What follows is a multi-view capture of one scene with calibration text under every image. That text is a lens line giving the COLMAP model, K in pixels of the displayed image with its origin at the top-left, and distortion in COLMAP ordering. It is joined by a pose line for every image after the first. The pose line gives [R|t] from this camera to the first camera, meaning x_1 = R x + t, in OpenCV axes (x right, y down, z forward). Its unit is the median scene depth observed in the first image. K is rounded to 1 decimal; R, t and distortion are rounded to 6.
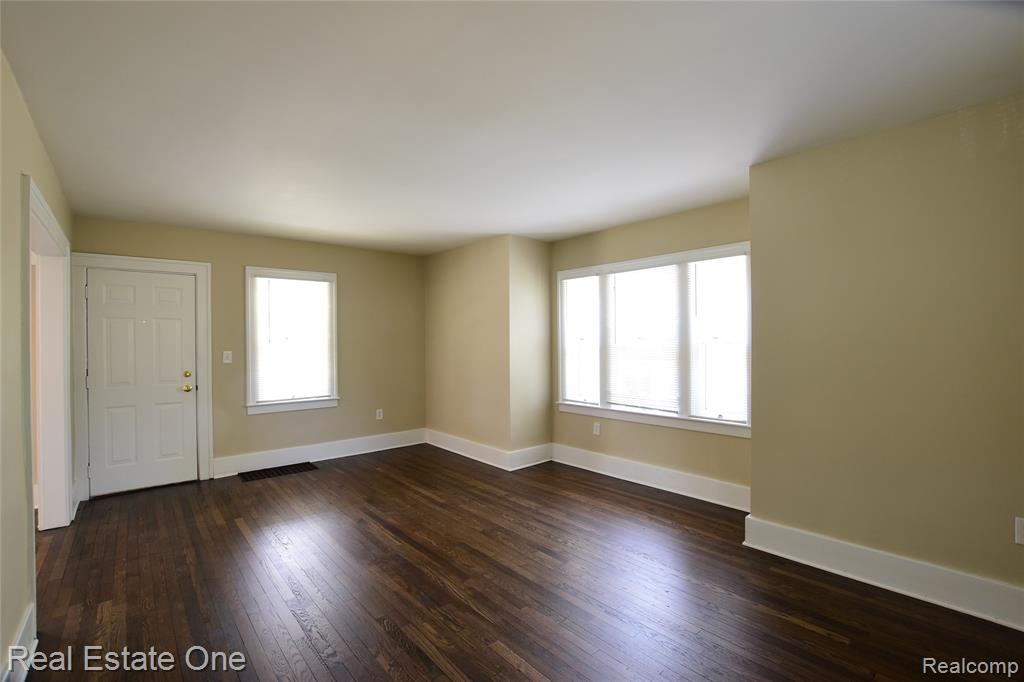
lens RADIAL K [[447.6, 0, 514.7], [0, 447.6, 342.6], [0, 0, 1]] dist [-0.033874, 0.000205]
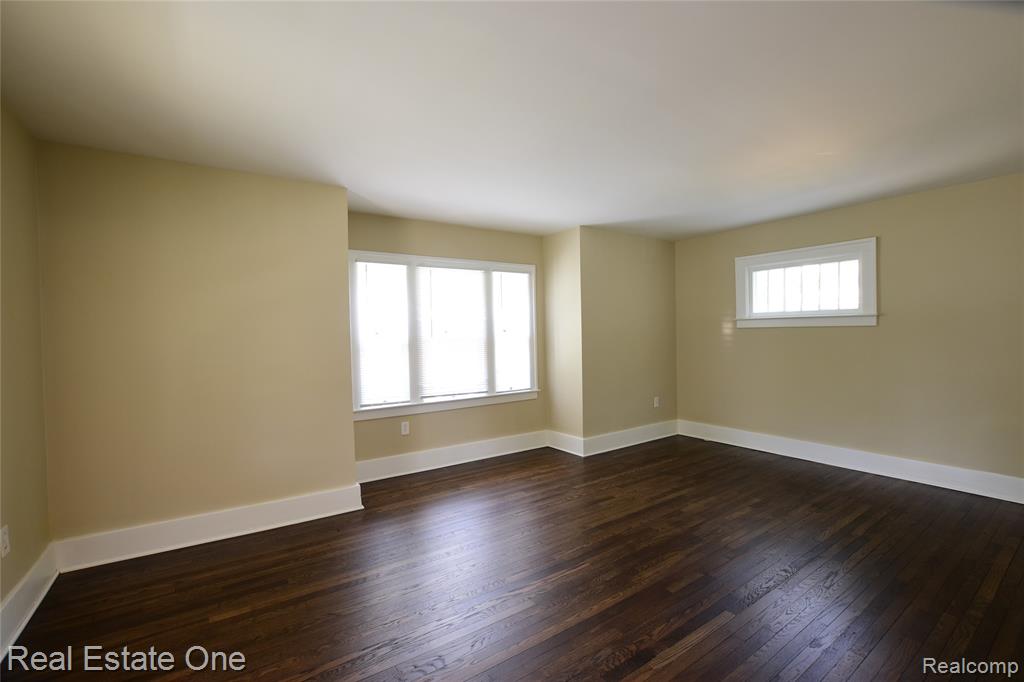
lens RADIAL K [[447.6, 0, 514.7], [0, 447.6, 342.6], [0, 0, 1]] dist [-0.033874, 0.000205]
pose [[0.125366, -0.019571, 0.991918, -0.733855], [0.019376, 0.999663, 0.017275, 0.001184], [-0.991921, 0.017054, 0.125703, 0.667044]]
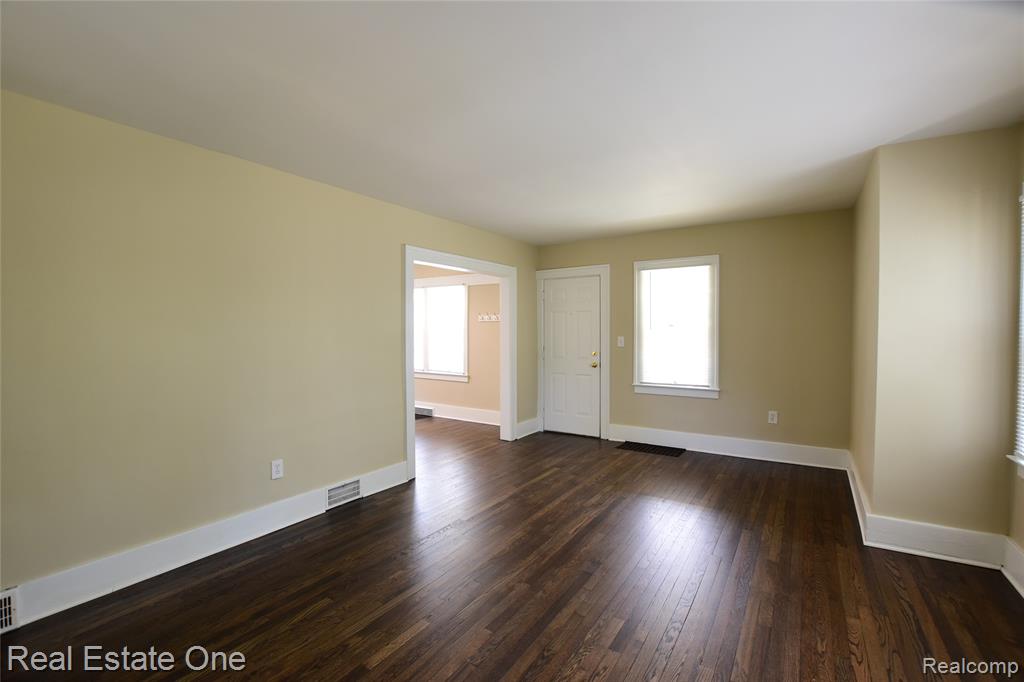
lens RADIAL K [[447.6, 0, 514.7], [0, 447.6, 342.6], [0, 0, 1]] dist [-0.033874, 0.000205]
pose [[0.273095, 0.033869, -0.961391, 0.426710], [-0.000266, 0.999383, 0.035132, -0.006438], [0.961987, -0.009339, 0.272936, 0.395936]]
